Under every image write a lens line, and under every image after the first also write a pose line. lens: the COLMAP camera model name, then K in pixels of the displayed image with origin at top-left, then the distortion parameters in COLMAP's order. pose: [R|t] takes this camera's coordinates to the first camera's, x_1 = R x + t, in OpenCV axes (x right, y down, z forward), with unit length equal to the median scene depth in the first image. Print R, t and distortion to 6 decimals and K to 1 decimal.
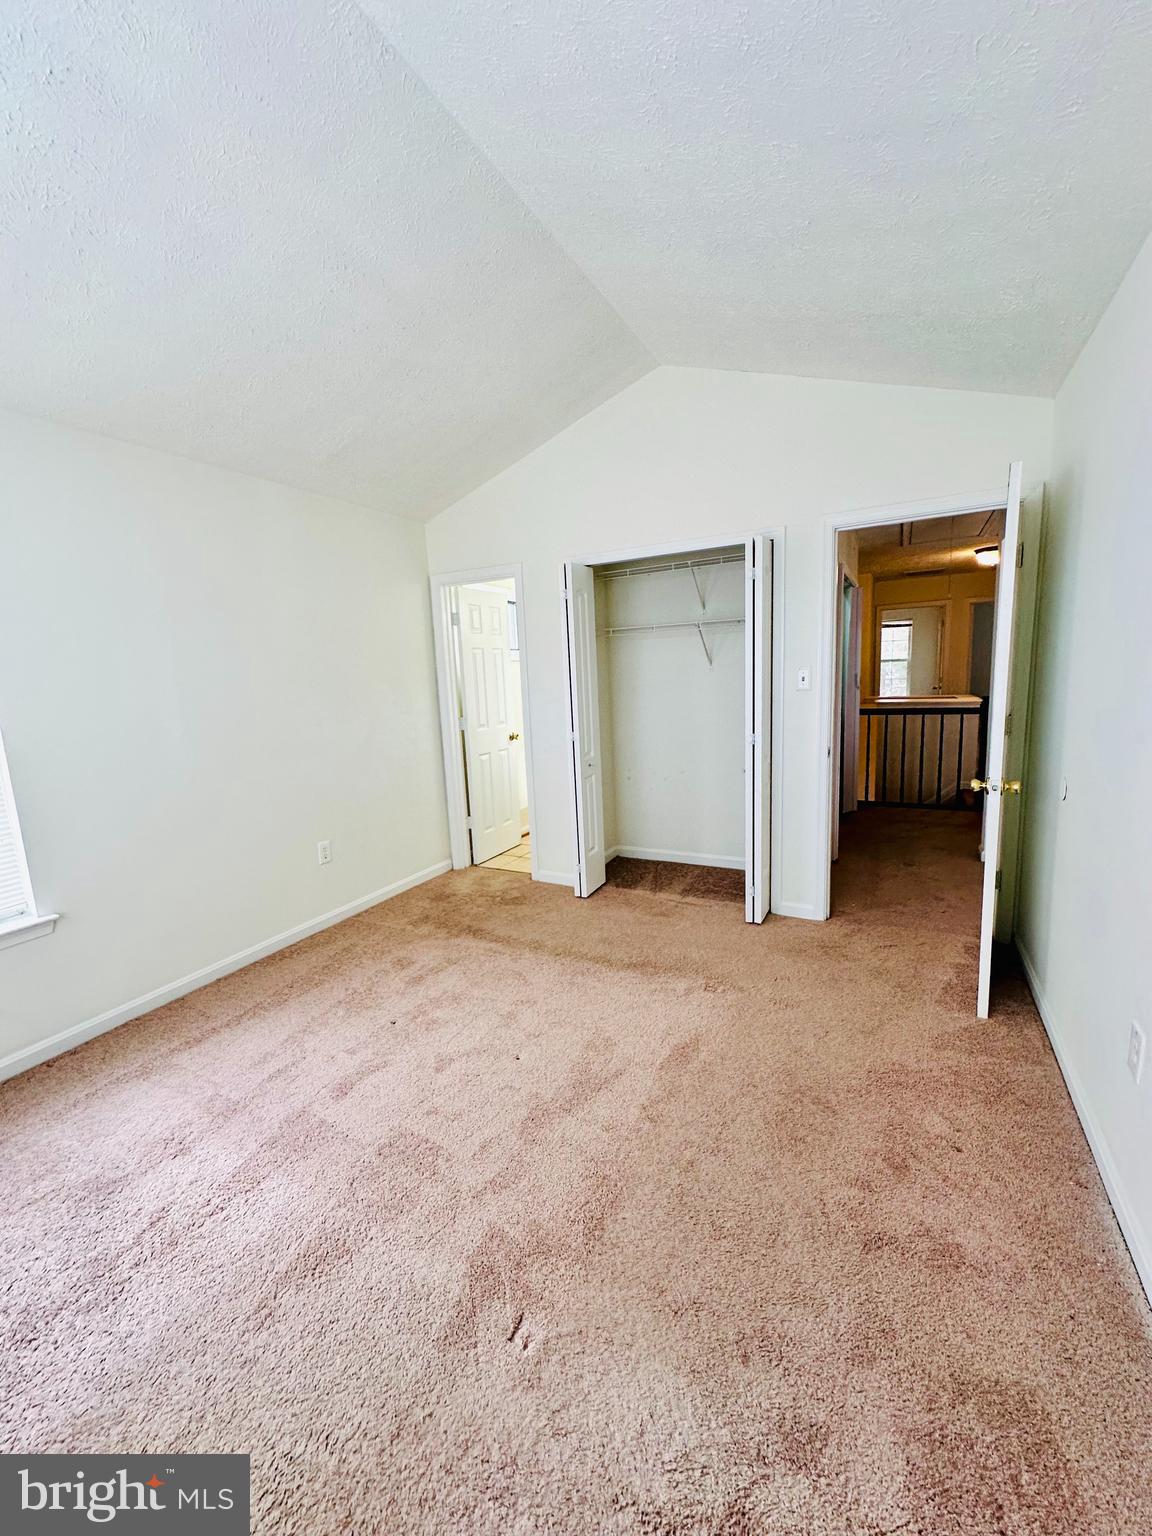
lens RADIAL K [[611.8, 0, 575.8], [0, 611.8, 771.2], [0, 0, 1]] dist [-0.000496, 0.000330]
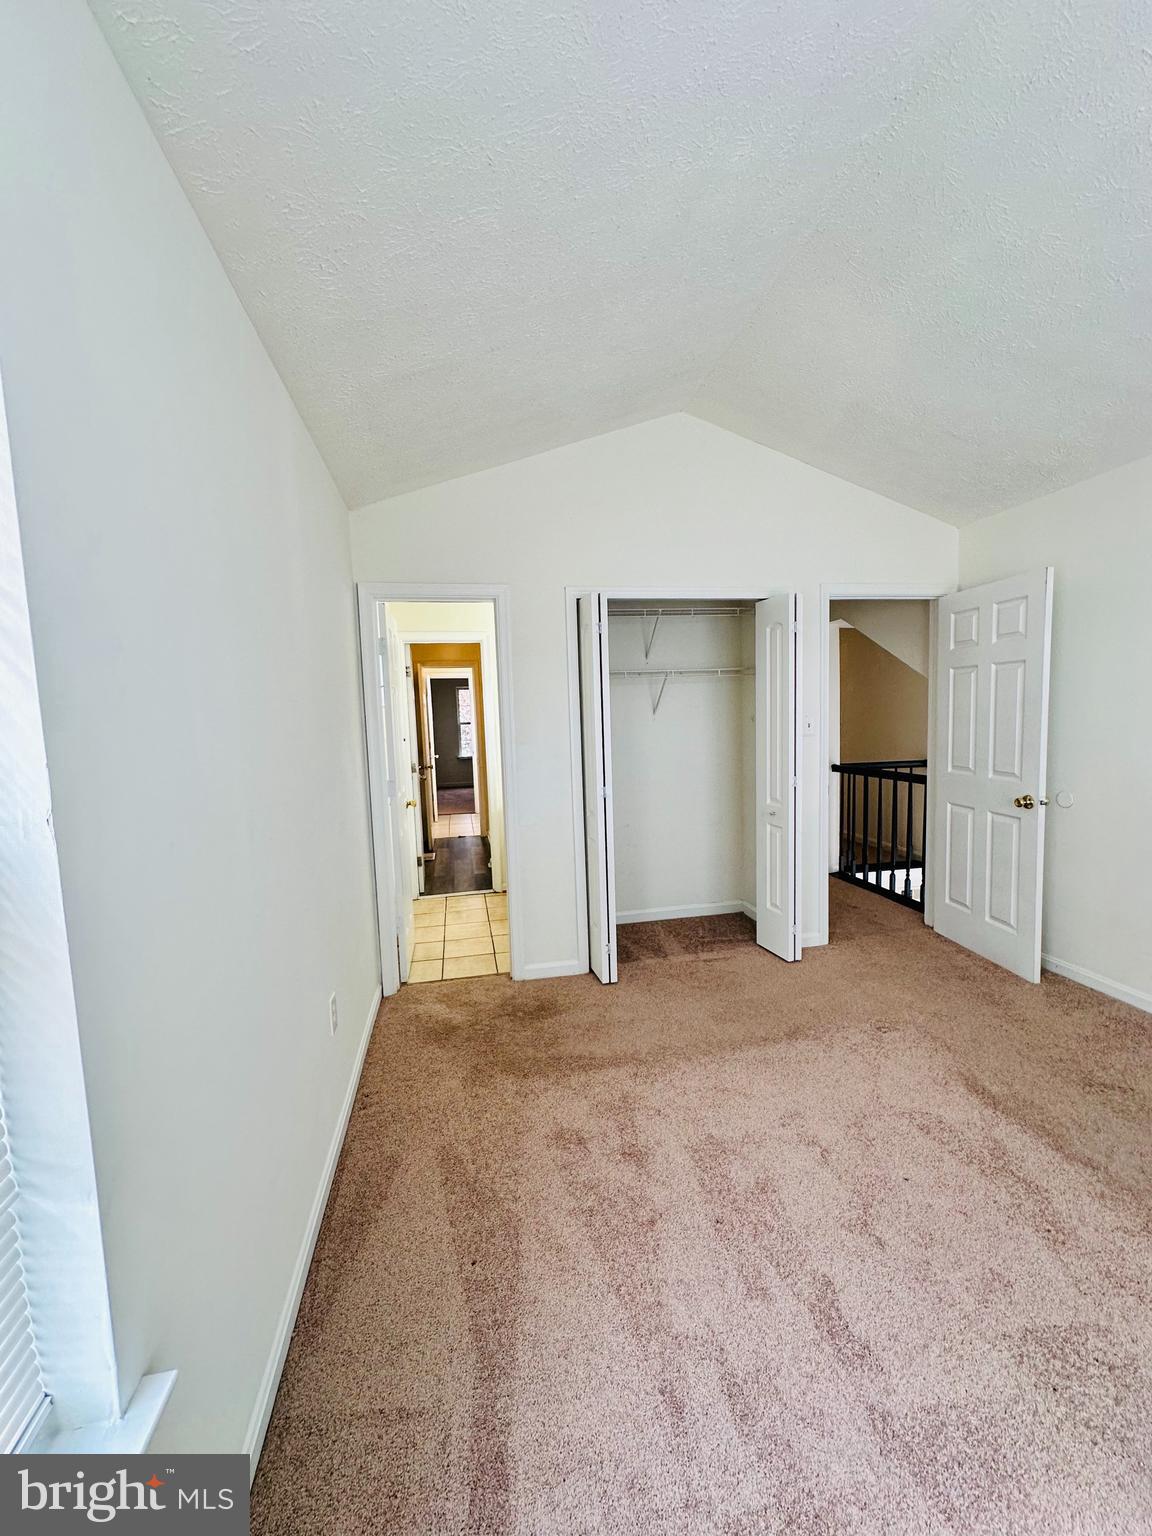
lens RADIAL K [[611.8, 0, 571.0], [0, 611.8, 768.8], [0, 0, 1]] dist [-0.000496, 0.000330]
pose [[0.778748, -0.034183, 0.626405, -0.618148], [0.101135, 0.992294, -0.071582, -0.034722], [-0.619131, 0.119096, 0.776204, 0.393803]]
